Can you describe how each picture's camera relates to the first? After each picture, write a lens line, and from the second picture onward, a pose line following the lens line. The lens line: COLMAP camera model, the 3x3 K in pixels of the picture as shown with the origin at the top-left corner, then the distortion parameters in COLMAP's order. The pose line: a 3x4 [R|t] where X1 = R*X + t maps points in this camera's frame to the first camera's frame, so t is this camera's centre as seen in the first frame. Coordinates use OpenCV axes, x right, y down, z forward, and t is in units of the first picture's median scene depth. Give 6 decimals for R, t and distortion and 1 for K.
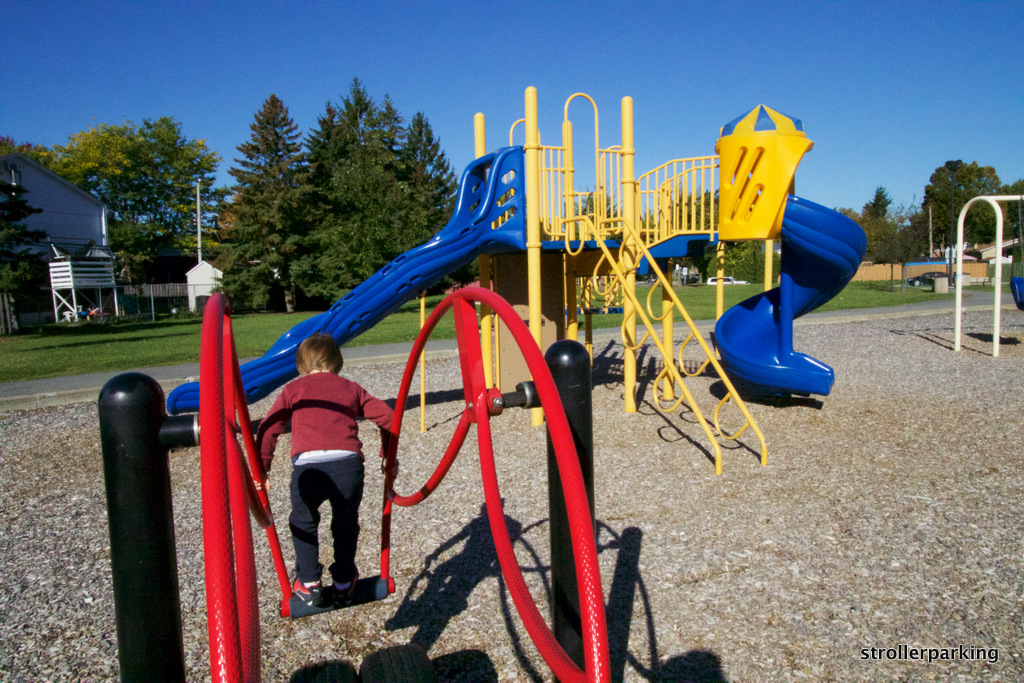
lens RADIAL K [[701.6, 0, 510.6], [0, 701.6, 337.7], [0, 0, 1]] dist [-0.006110, 0.000616]
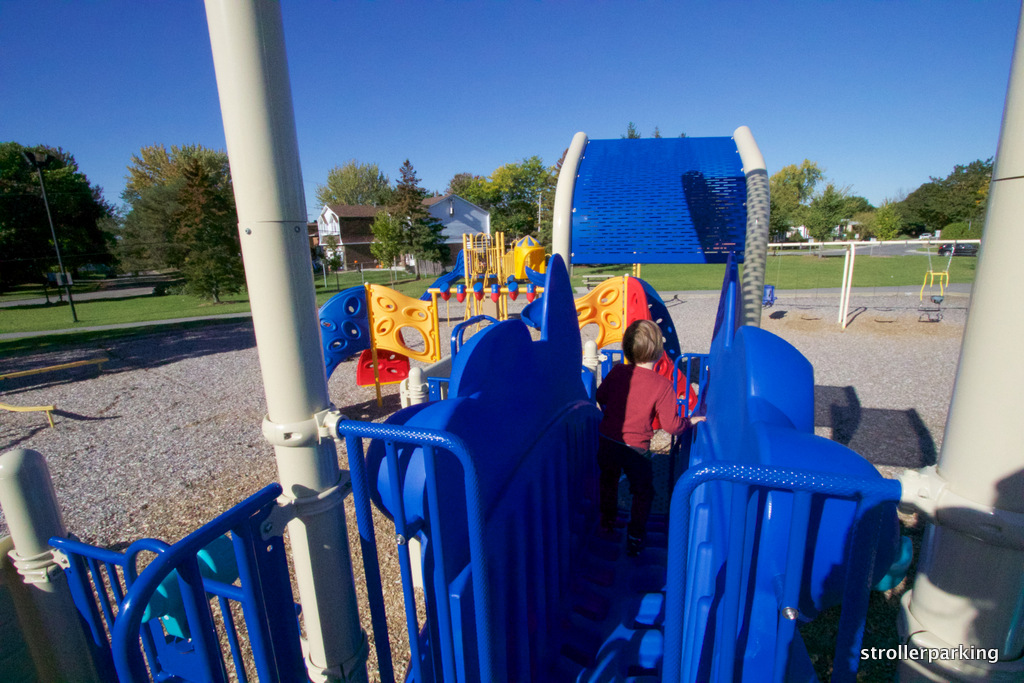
lens RADIAL K [[470.1, 0, 519.5], [0, 470.1, 344.4], [0, 0, 1]] dist [-0.012303, -0.000859]
pose [[0.828431, 0.132024, -0.544308, 0.293353], [-0.042580, 0.983855, 0.173831, -0.045803], [0.558470, -0.120830, 0.820678, -0.148293]]
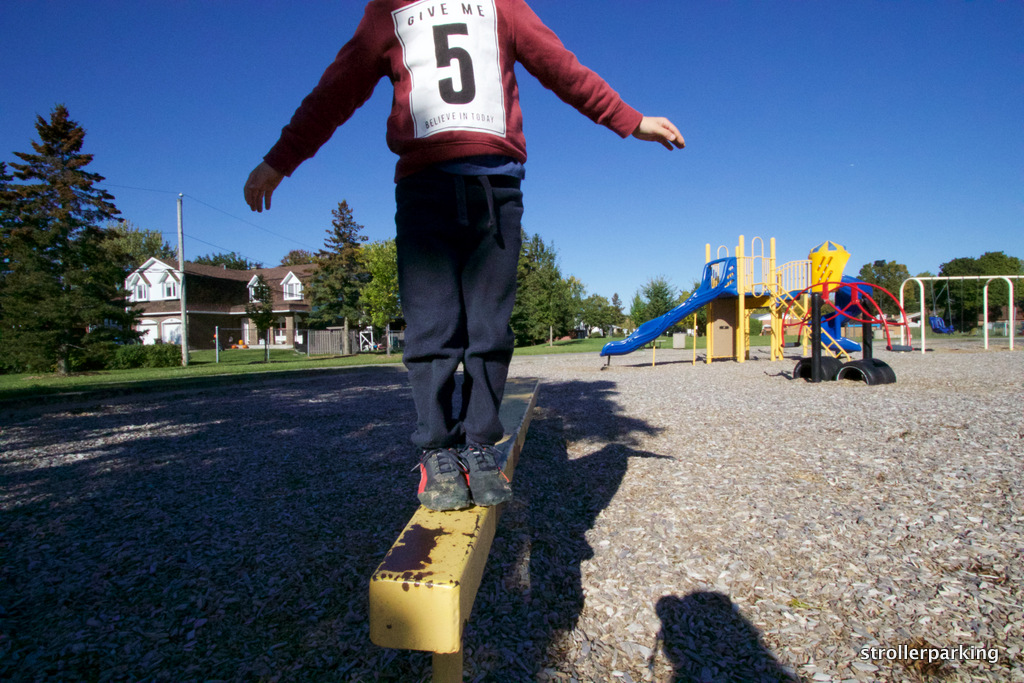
lens RADIAL K [[470.1, 0, 519.5], [0, 470.1, 344.4], [0, 0, 1]] dist [-0.012303, -0.000859]
pose [[0.996269, 0.010297, -0.085687, -0.116142], [-0.016566, 0.997210, -0.072779, 0.035683], [0.084698, 0.073927, 0.993660, -0.143588]]
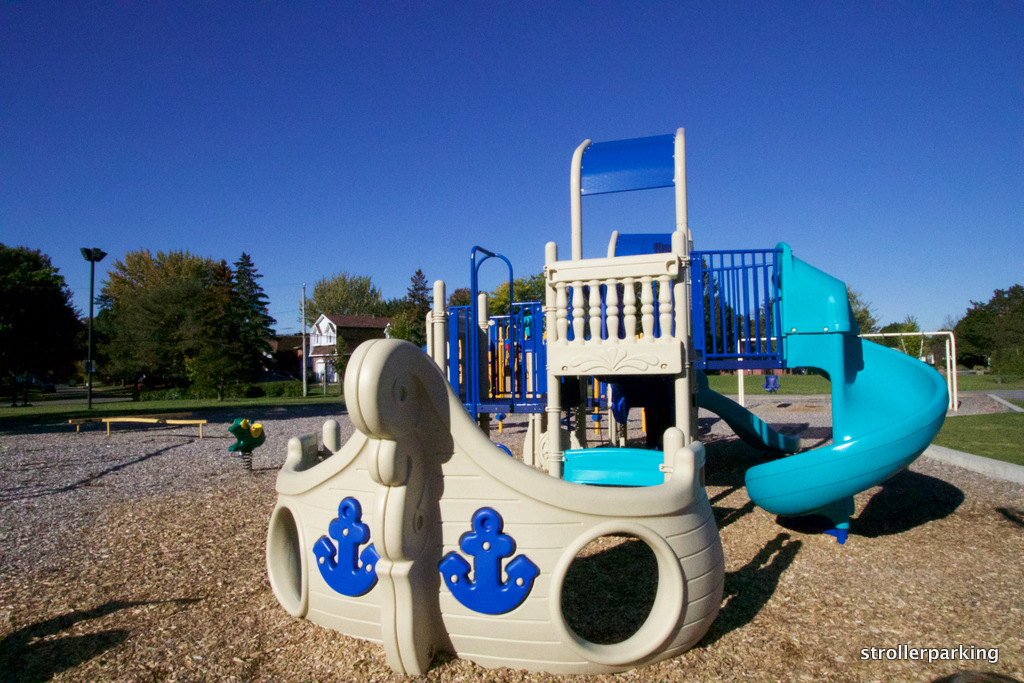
lens RADIAL K [[583.5, 0, 518.5], [0, 583.5, 346.6], [0, 0, 1]] dist [-0.004676, -0.000284]
pose [[0.831468, 0.004398, -0.555556, 0.355879], [-0.063659, 0.994137, -0.087404, 0.004612], [0.551914, 0.108040, 0.826873, -0.293233]]
